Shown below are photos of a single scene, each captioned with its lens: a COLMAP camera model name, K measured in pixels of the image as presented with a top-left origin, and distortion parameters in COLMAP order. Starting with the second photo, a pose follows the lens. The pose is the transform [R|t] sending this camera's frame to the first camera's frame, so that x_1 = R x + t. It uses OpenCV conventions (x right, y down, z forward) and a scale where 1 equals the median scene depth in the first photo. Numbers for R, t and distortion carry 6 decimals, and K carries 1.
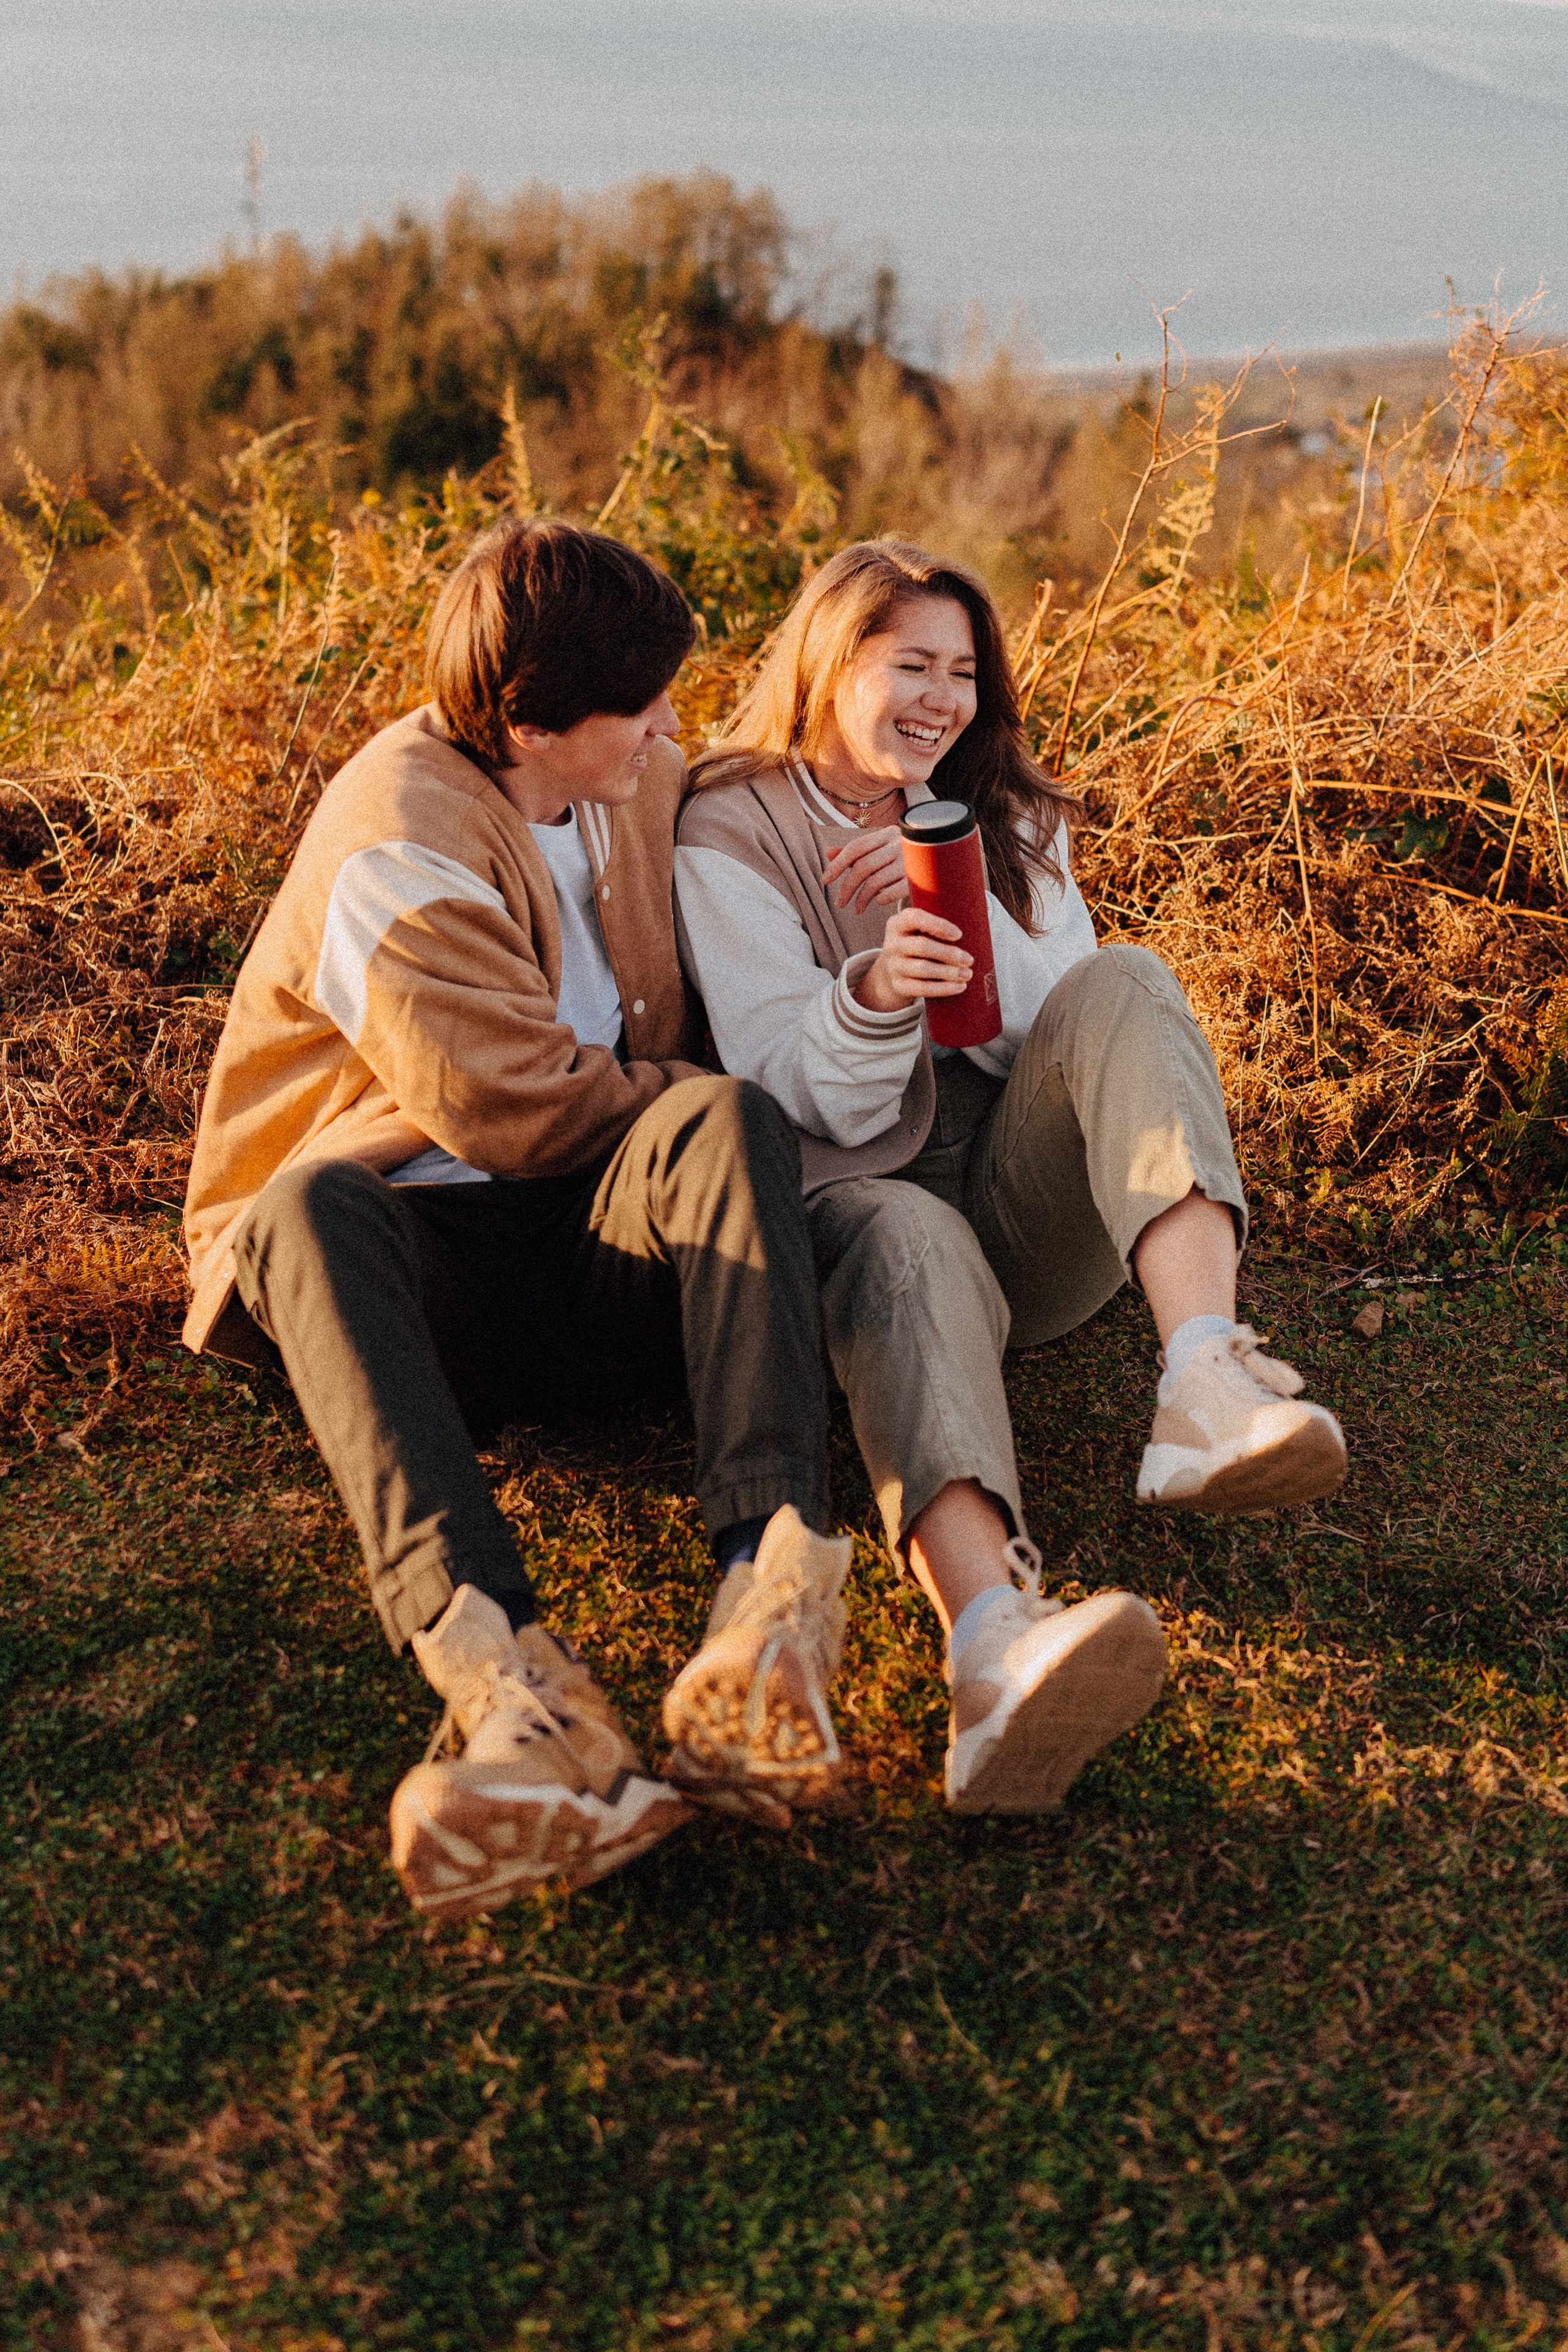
lens RADIAL K [[2516.4, 0, 784.0], [0, 2516.4, 1176.0], [0, 0, 1]] dist [-0.026001, 0.024134]
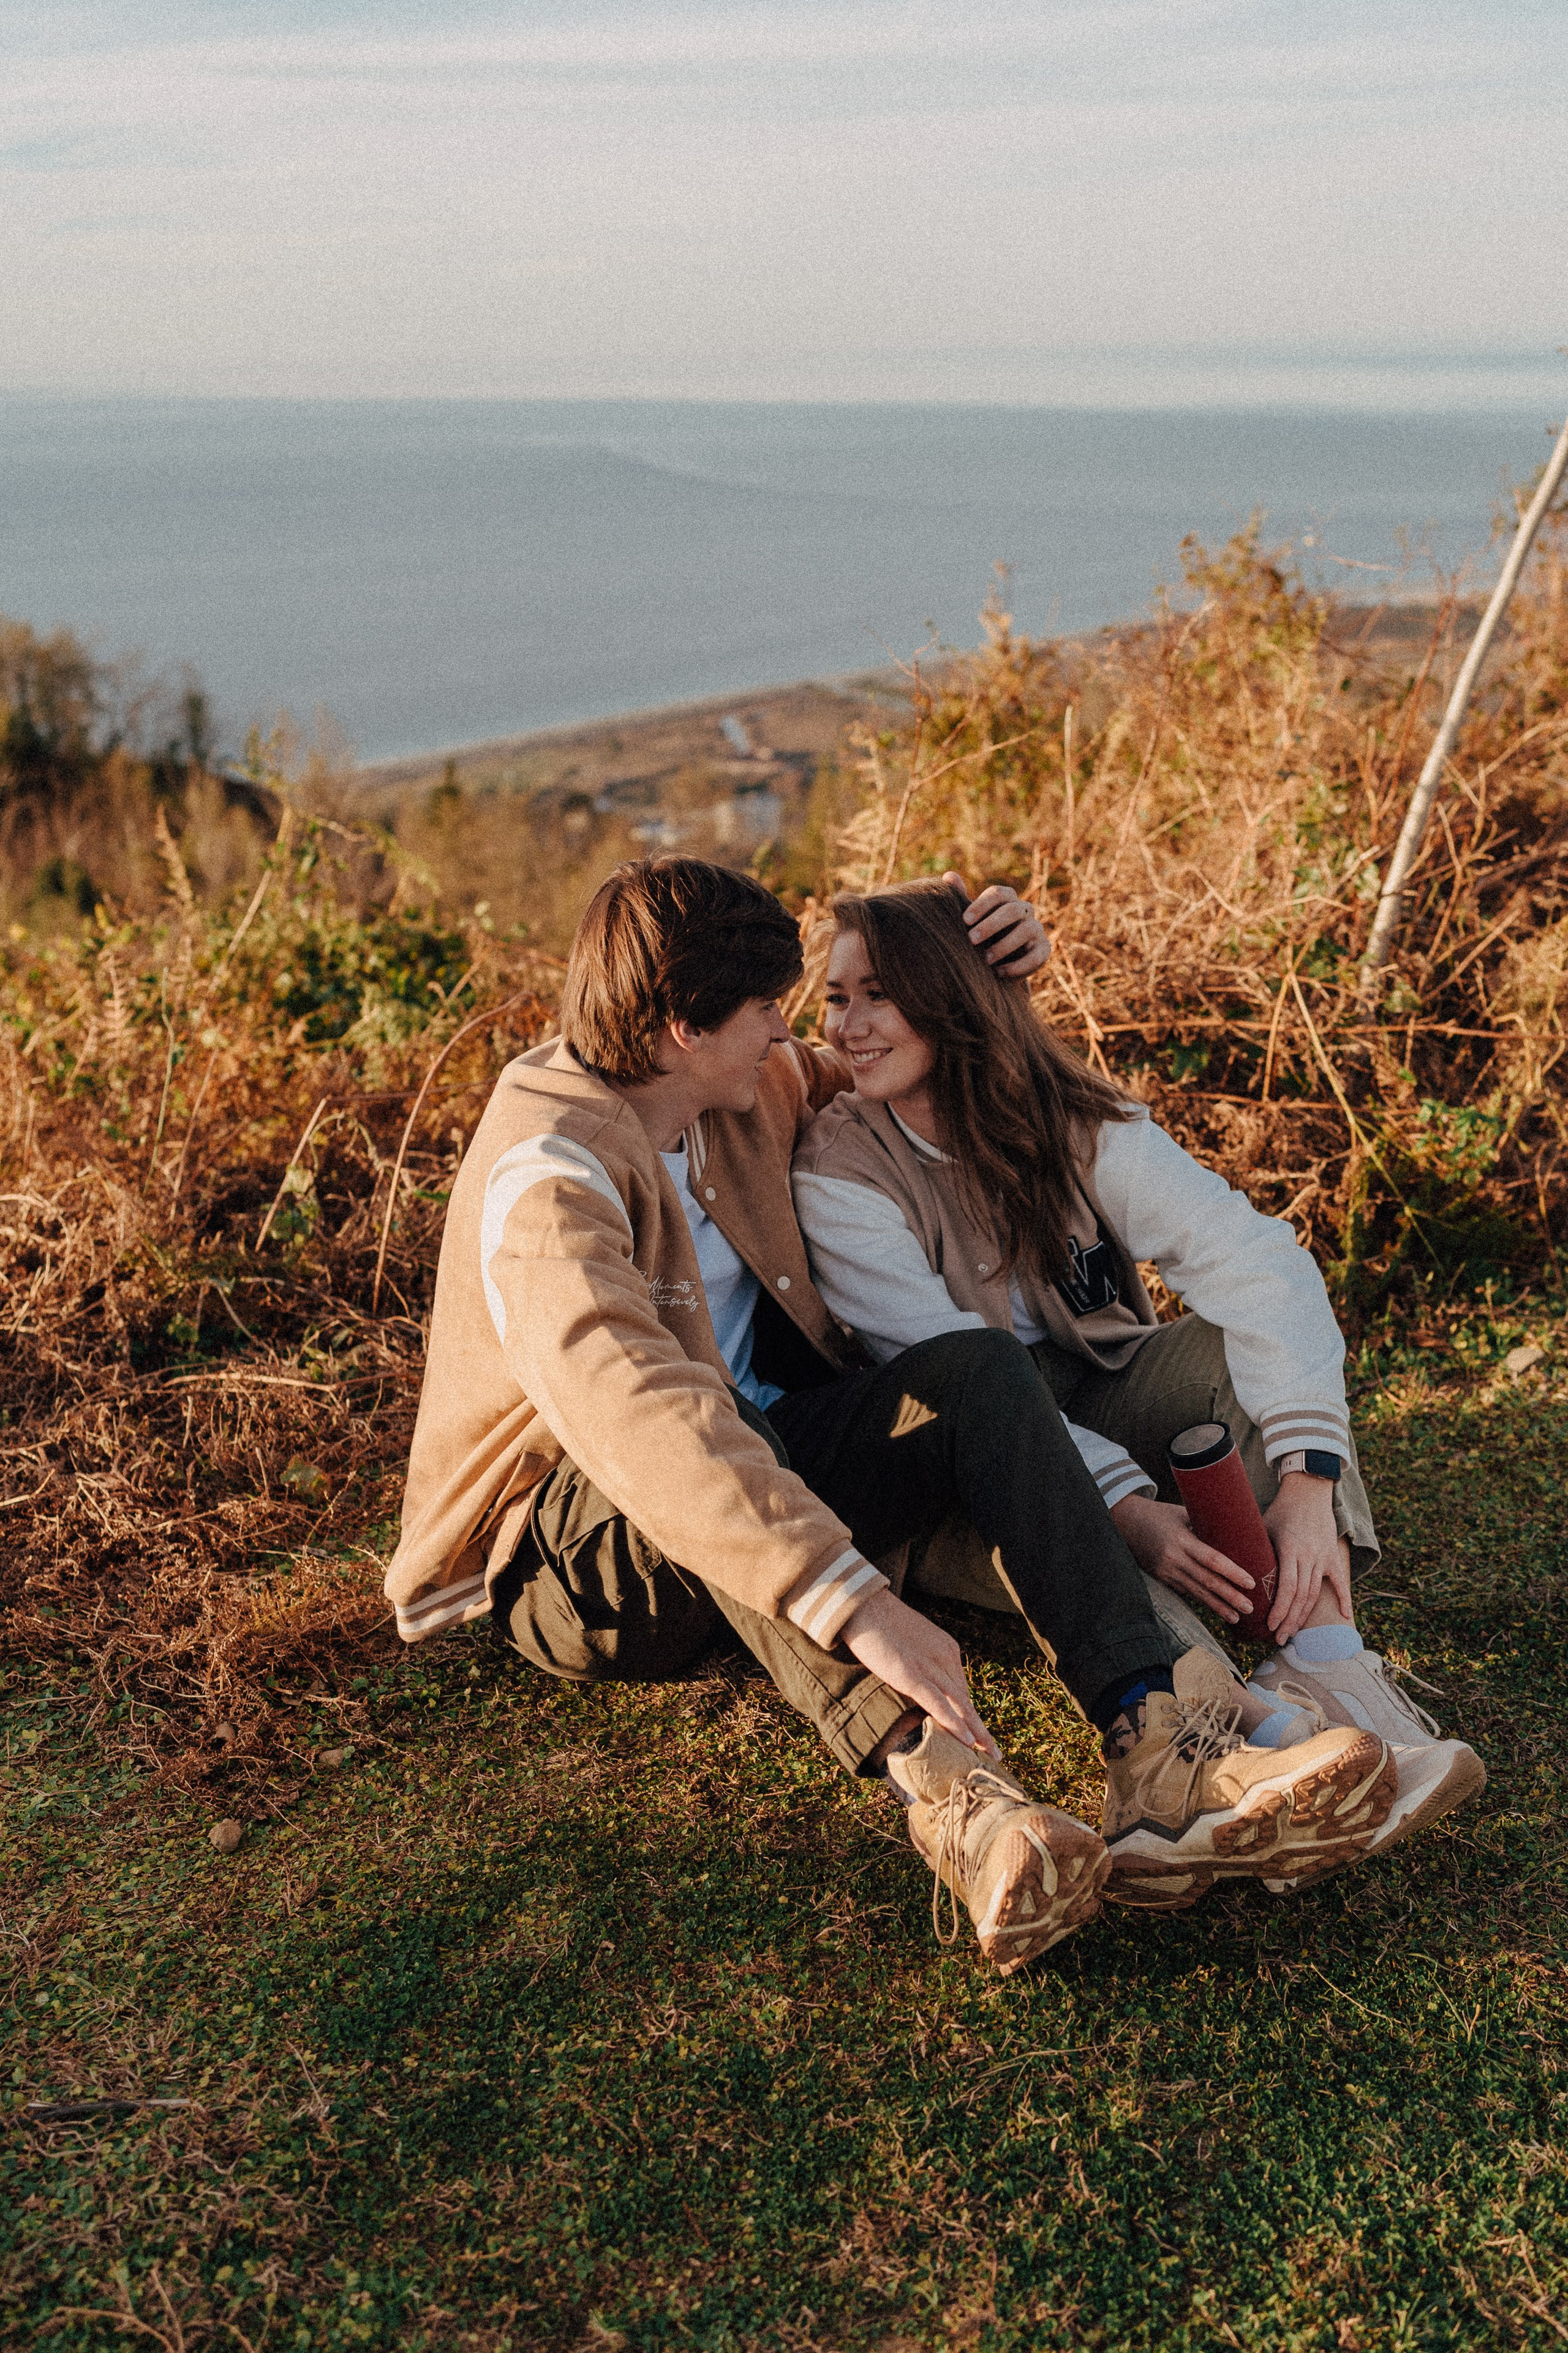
lens RADIAL K [[2517.3, 0, 784.0], [0, 2517.3, 1176.5], [0, 0, 1]] dist [-0.026001, 0.024134]
pose [[0.946239, -0.161994, 0.279983, -0.266944], [0.201342, 0.972407, -0.117840, 0.021271], [-0.253168, 0.167877, 0.952745, -0.085051]]
